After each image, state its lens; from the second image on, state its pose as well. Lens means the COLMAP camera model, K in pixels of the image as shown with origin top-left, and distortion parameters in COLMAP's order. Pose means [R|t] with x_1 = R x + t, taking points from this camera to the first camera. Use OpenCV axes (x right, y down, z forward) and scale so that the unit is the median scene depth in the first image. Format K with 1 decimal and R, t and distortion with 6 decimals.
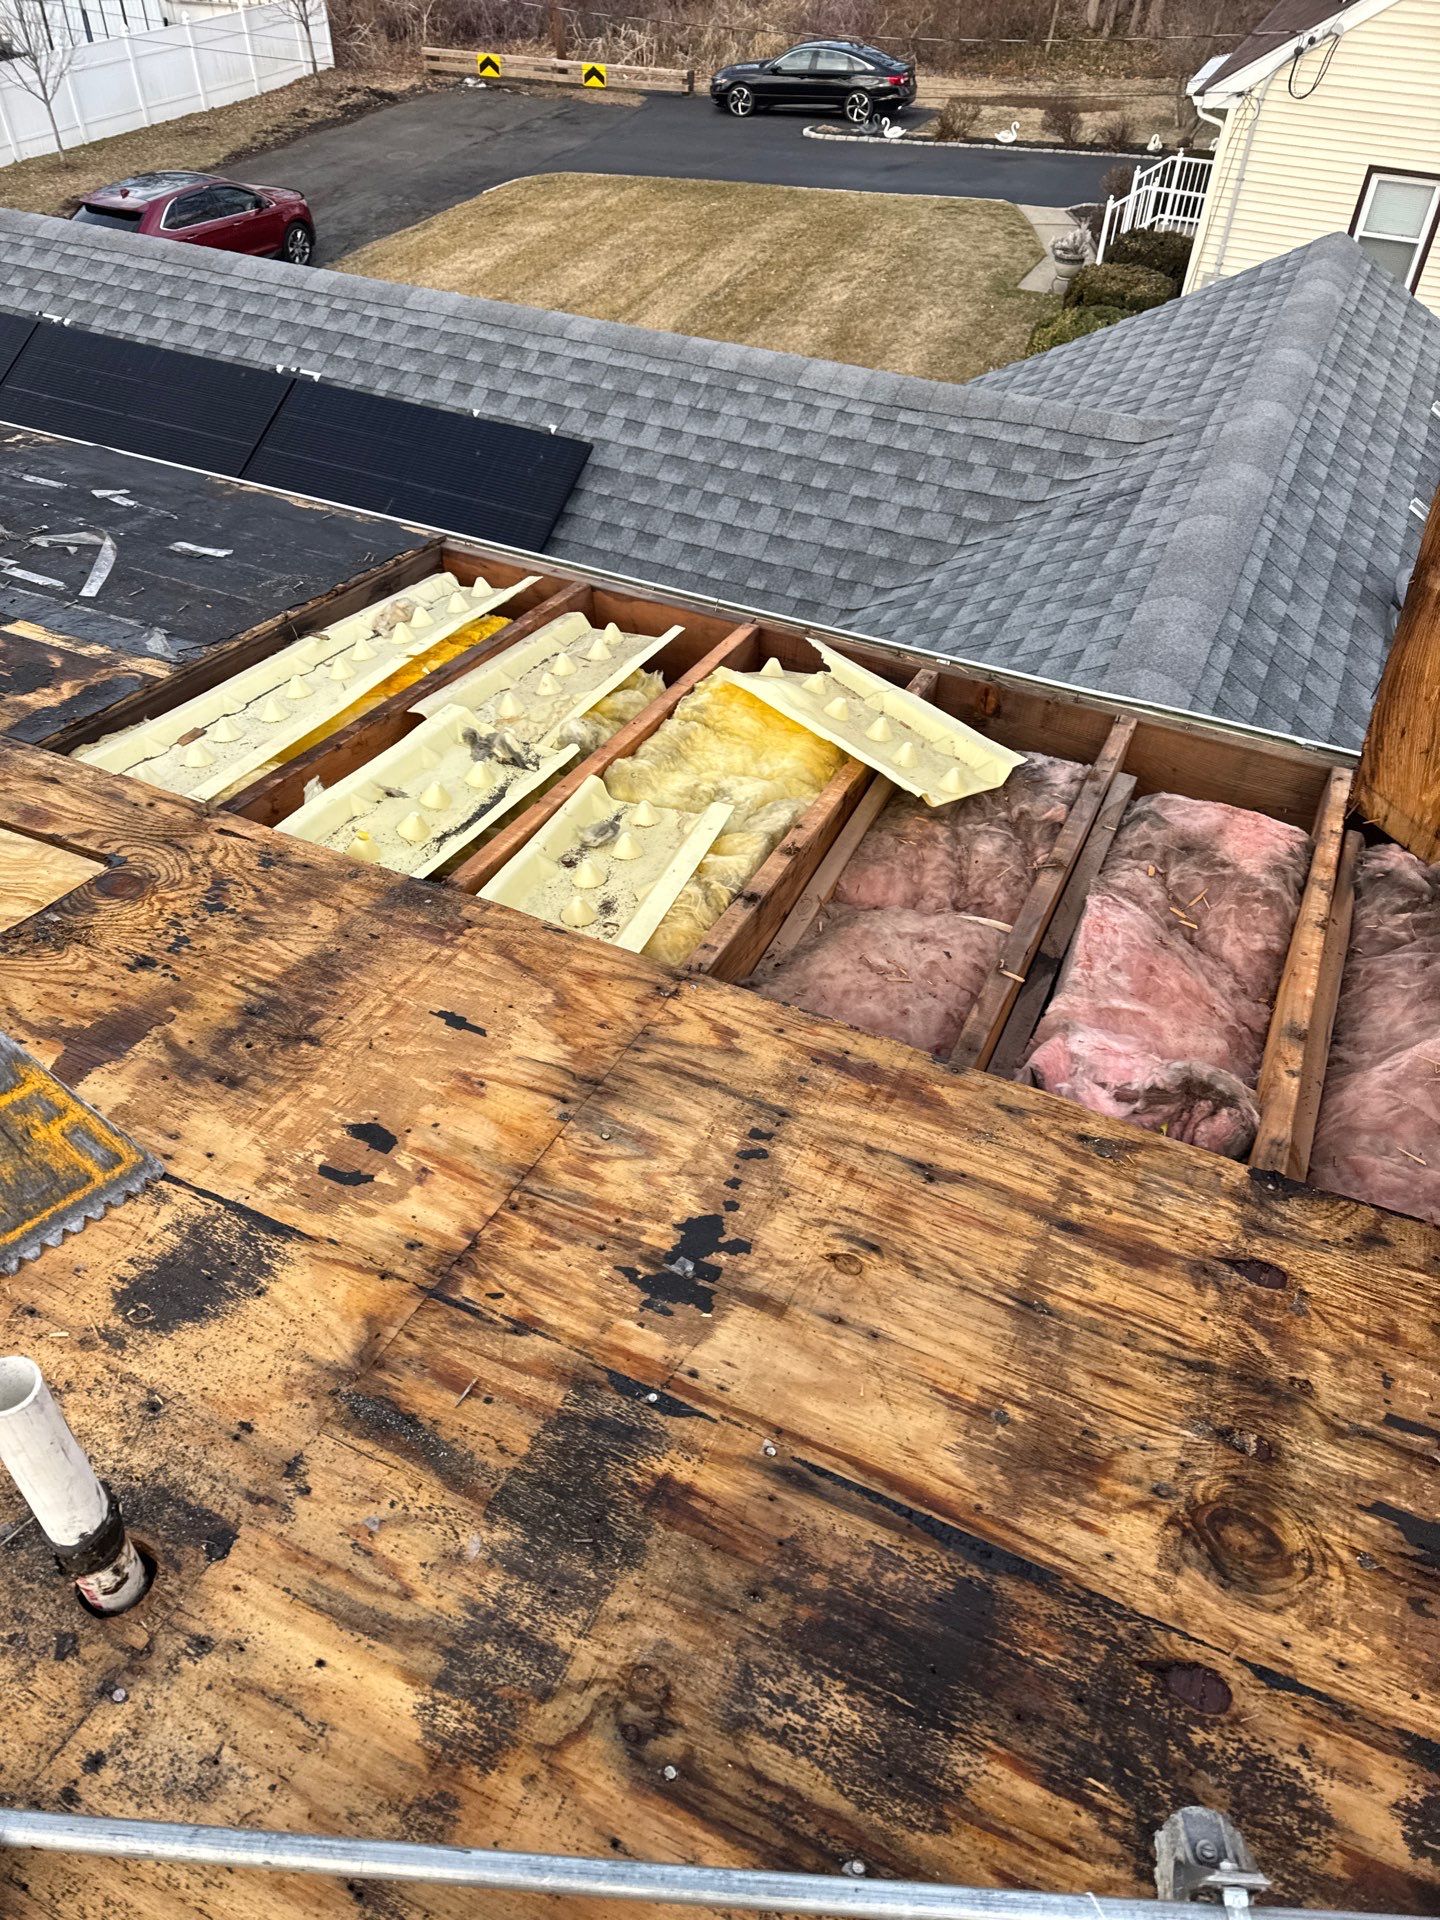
lens RADIAL K [[1299.6, 0, 714.2], [0, 1299.6, 1000.6], [0, 0, 1]] dist [0.018363, -0.021437]
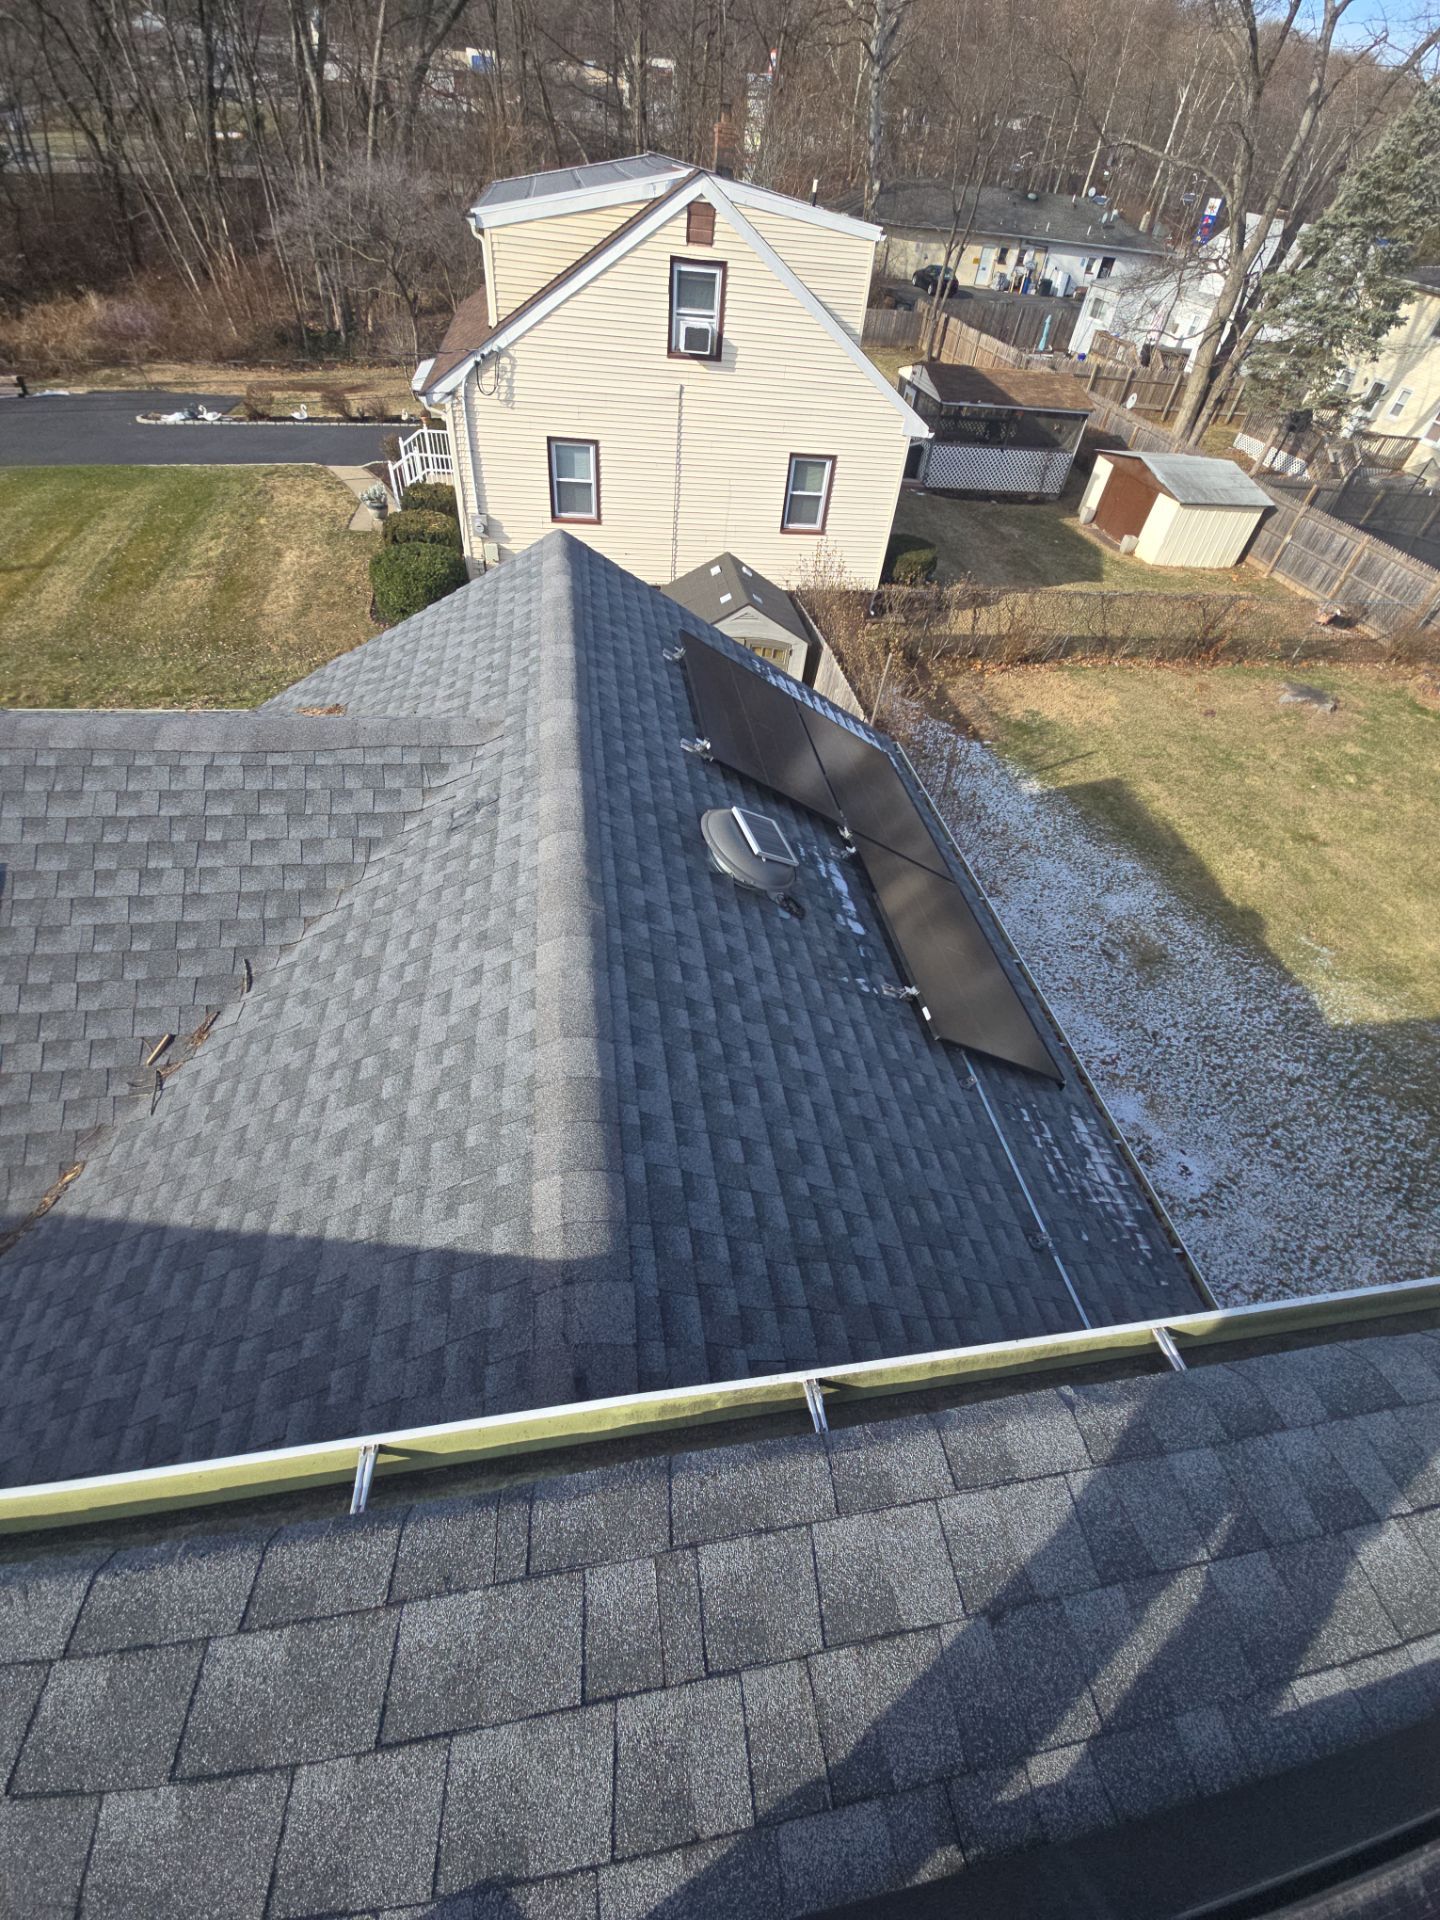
lens RADIAL K [[771.2, 0, 726.8], [0, 771.2, 949.3], [0, 0, 1]] dist [0.002947, -0.000391]
pose [[0.824727, -0.360131, 0.436040, 0.097105], [0.341766, 0.931691, 0.123078, -0.195206], [-0.450579, 0.047518, 0.891471, 0.182844]]
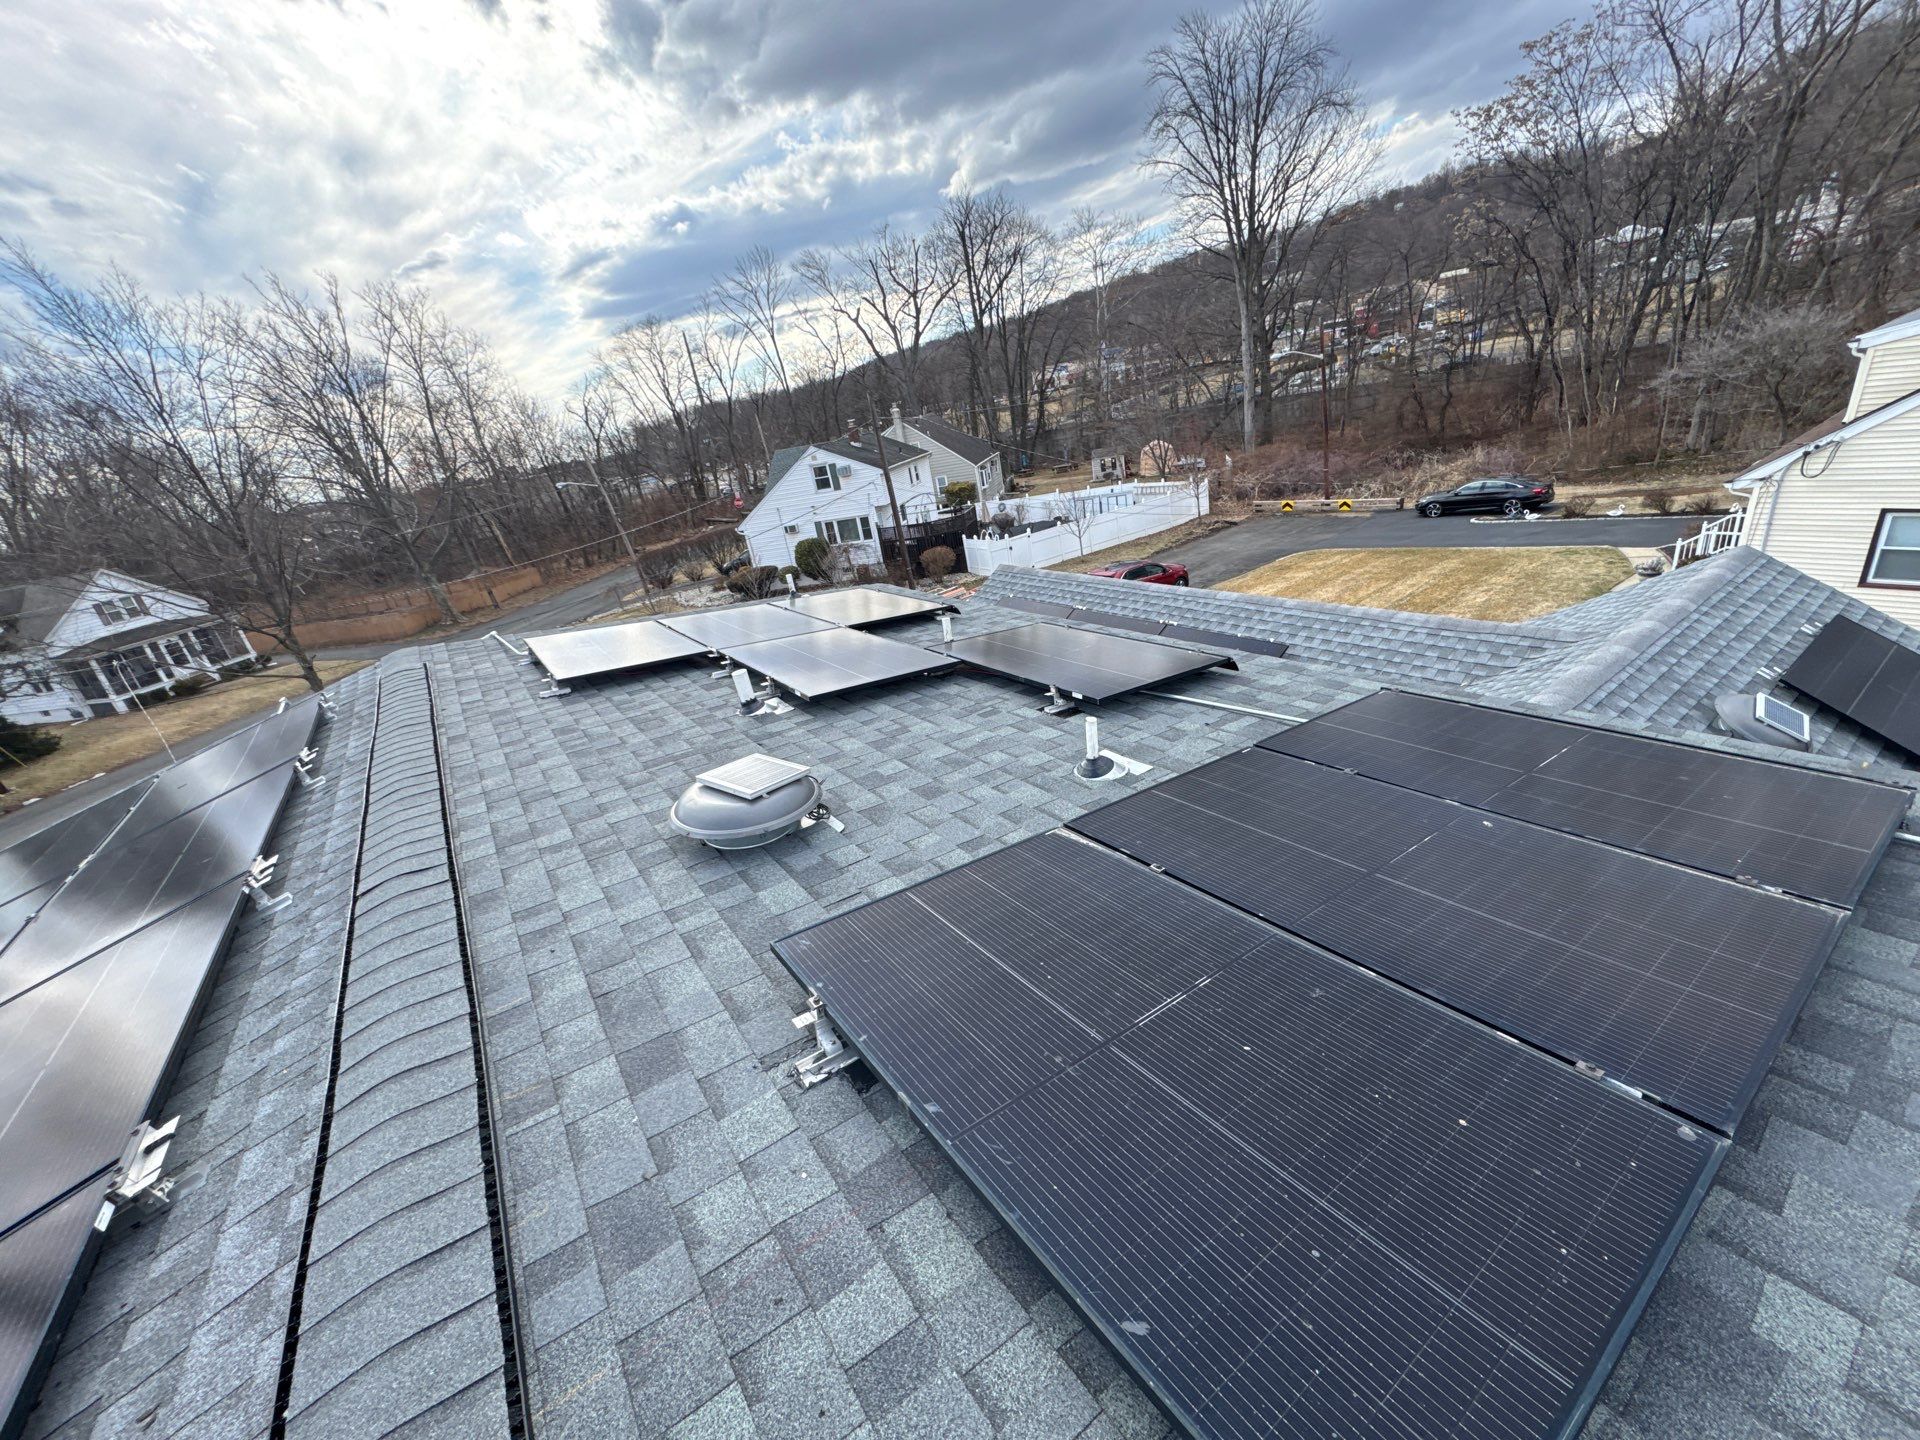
lens RADIAL K [[765.3, 0, 961.2], [0, 765.3, 717.4], [0, 0, 1]] dist [-0.001263, -0.000557]
pose [[0.854170, 0.046526, -0.517908, 0.101776], [-0.227277, 0.929221, -0.291365, 0.188561], [0.467695, 0.366584, 0.804287, -0.275817]]
